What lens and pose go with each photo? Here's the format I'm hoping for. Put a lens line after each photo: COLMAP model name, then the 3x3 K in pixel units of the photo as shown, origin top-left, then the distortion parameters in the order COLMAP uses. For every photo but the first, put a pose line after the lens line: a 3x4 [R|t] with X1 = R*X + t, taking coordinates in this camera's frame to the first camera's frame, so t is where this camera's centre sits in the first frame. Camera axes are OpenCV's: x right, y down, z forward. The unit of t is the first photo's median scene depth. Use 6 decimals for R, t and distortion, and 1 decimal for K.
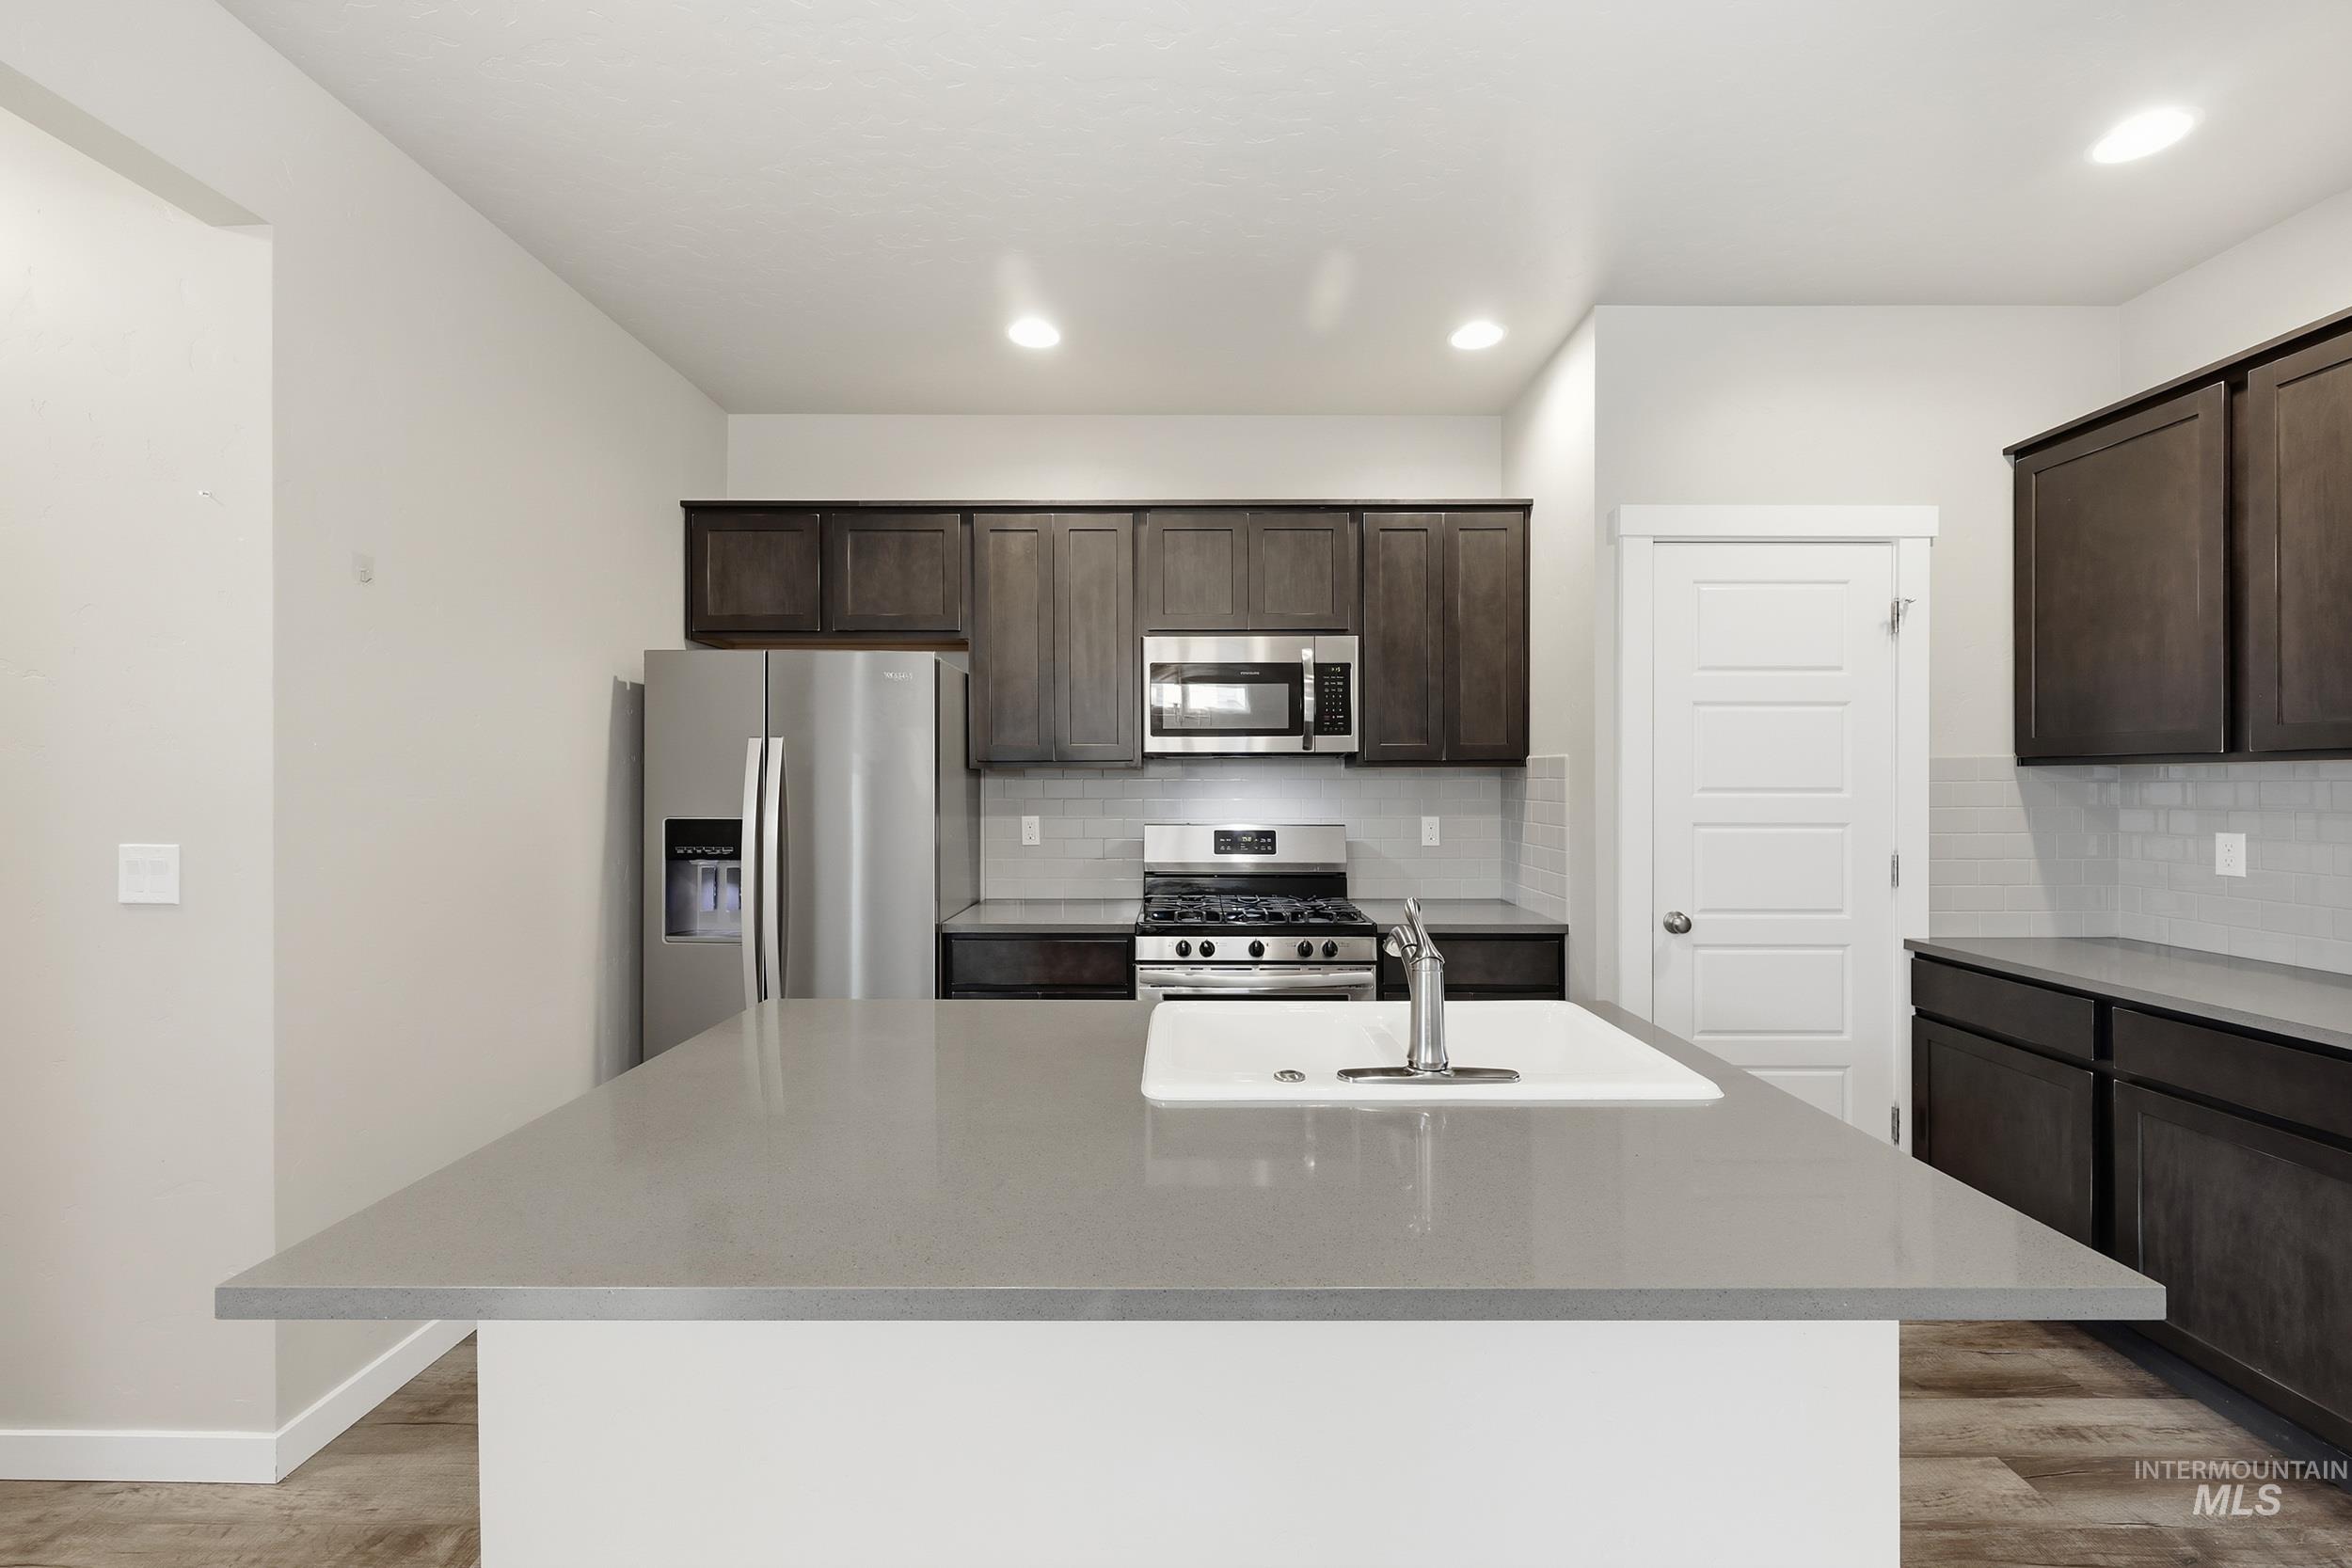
lens RADIAL K [[948.9, 0, 1188.0], [0, 948.9, 781.9], [0, 0, 1]] dist [0.002915, 0.000122]
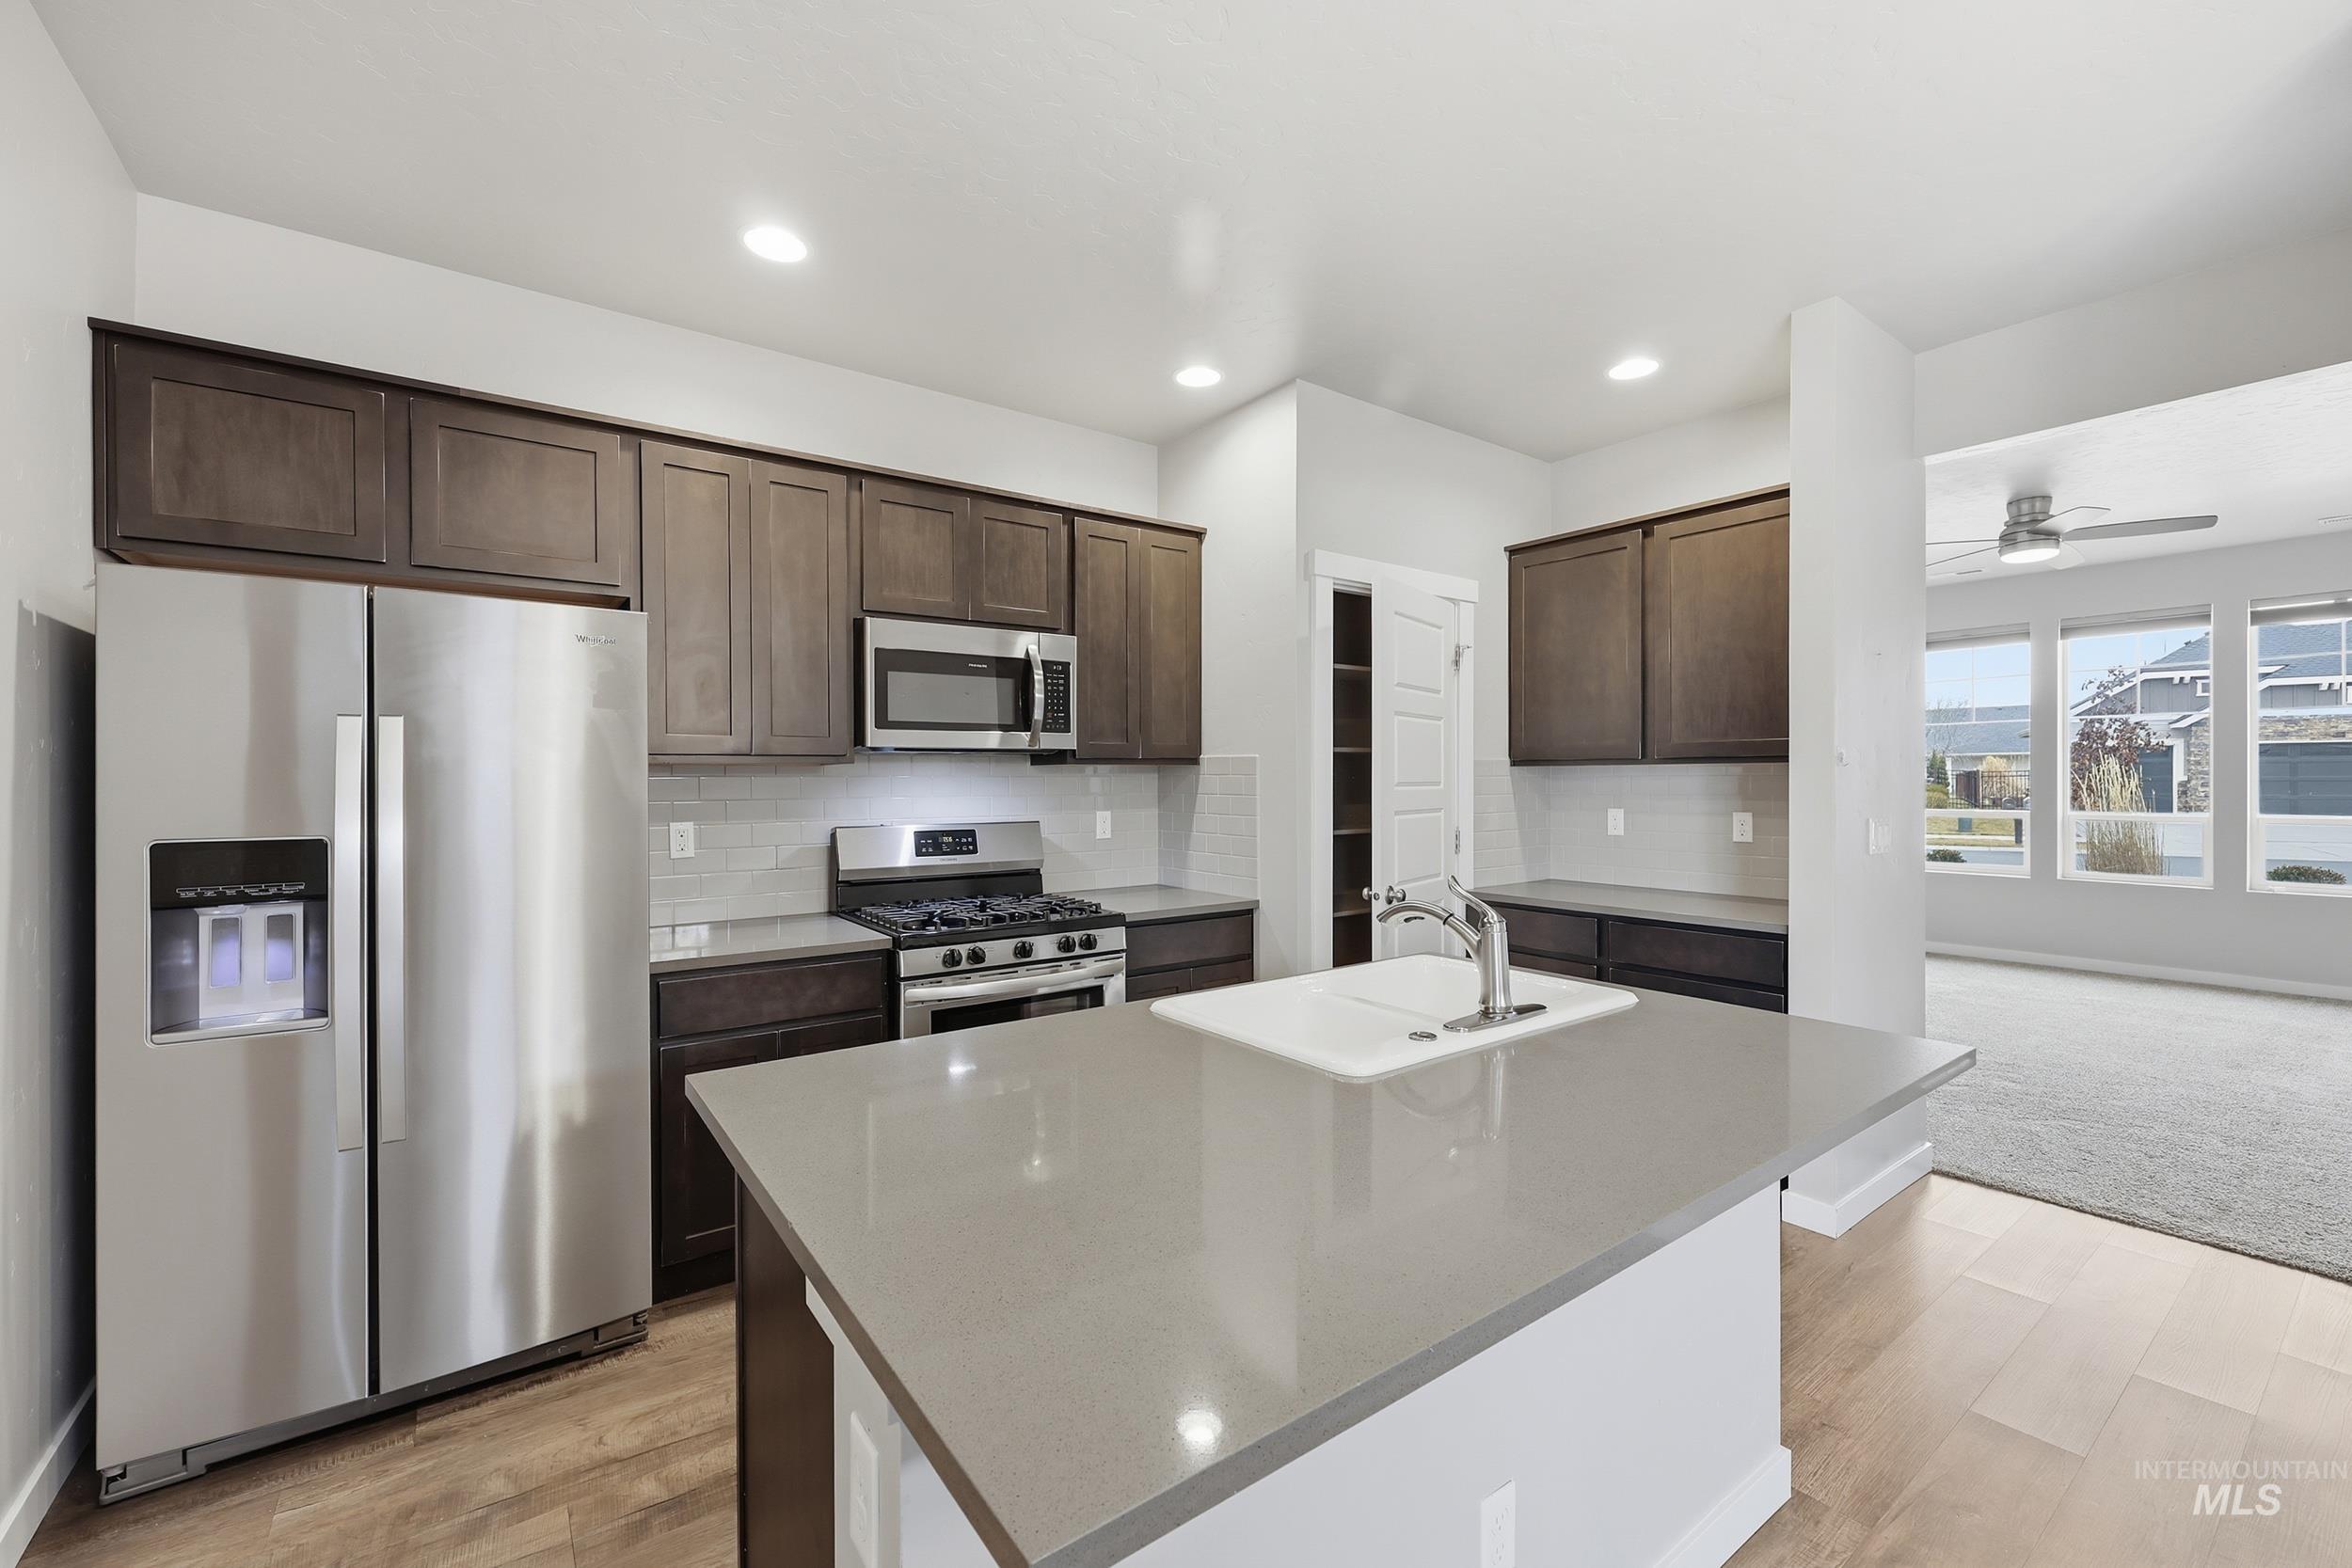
lens RADIAL K [[948.9, 0, 1183.6], [0, 948.9, 781.2], [0, 0, 1]] dist [0.002915, 0.000122]
pose [[0.808656, -0.005043, 0.588260, -0.331860], [0.003444, 0.999987, 0.003837, -0.000998], [-0.588272, -0.001077, 0.808663, 0.102455]]
